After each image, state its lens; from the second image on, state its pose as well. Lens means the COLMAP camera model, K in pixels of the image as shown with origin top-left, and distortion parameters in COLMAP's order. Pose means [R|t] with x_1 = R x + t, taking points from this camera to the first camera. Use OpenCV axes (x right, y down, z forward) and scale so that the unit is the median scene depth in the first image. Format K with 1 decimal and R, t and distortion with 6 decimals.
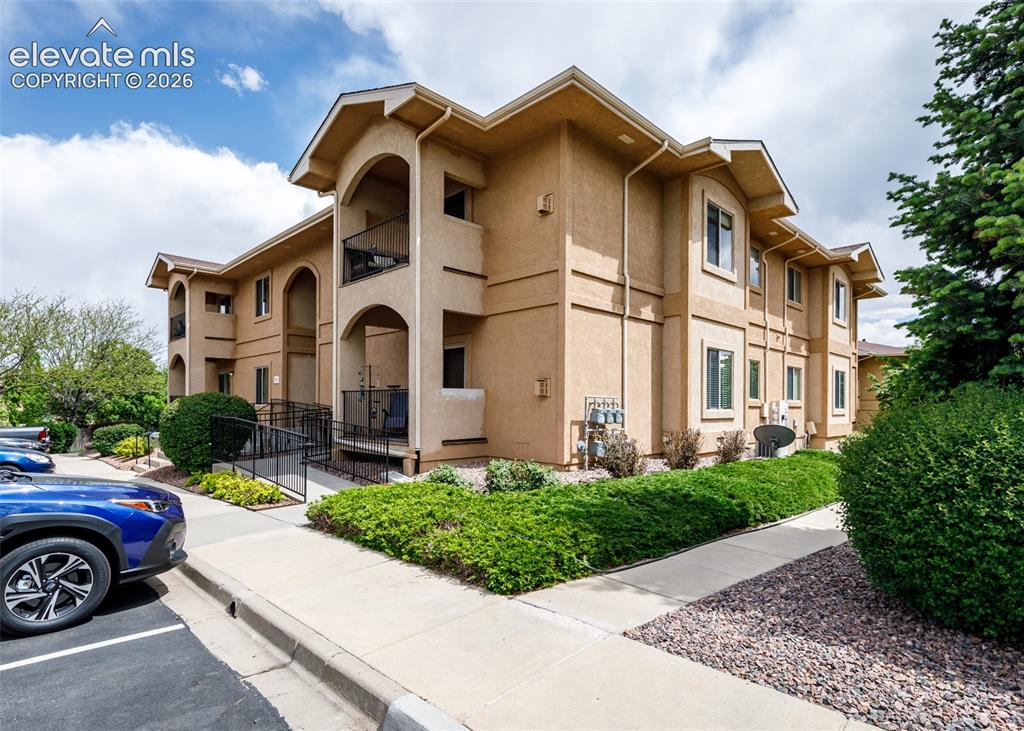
lens RADIAL K [[532.5, 0, 530.9], [0, 532.5, 402.5], [0, 0, 1]] dist [0.000237, 0.000408]
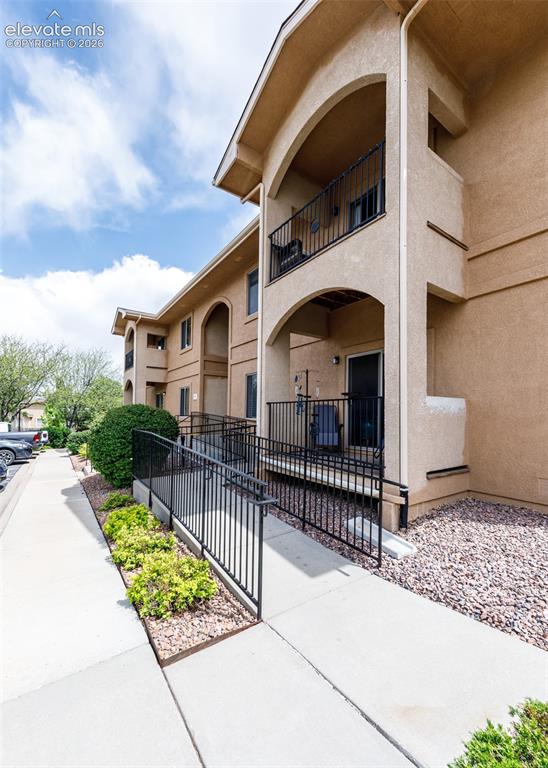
lens RADIAL K [[321.3, 0, 273.6], [0, 321.3, 404.0], [0, 0, 1]] dist [-0.000124, 0.000020]
pose [[0.980382, -0.000378, -0.197105, -0.236875], [-0.006670, 0.999362, -0.035093, -0.000489], [0.196993, 0.035720, 0.979754, 0.473633]]
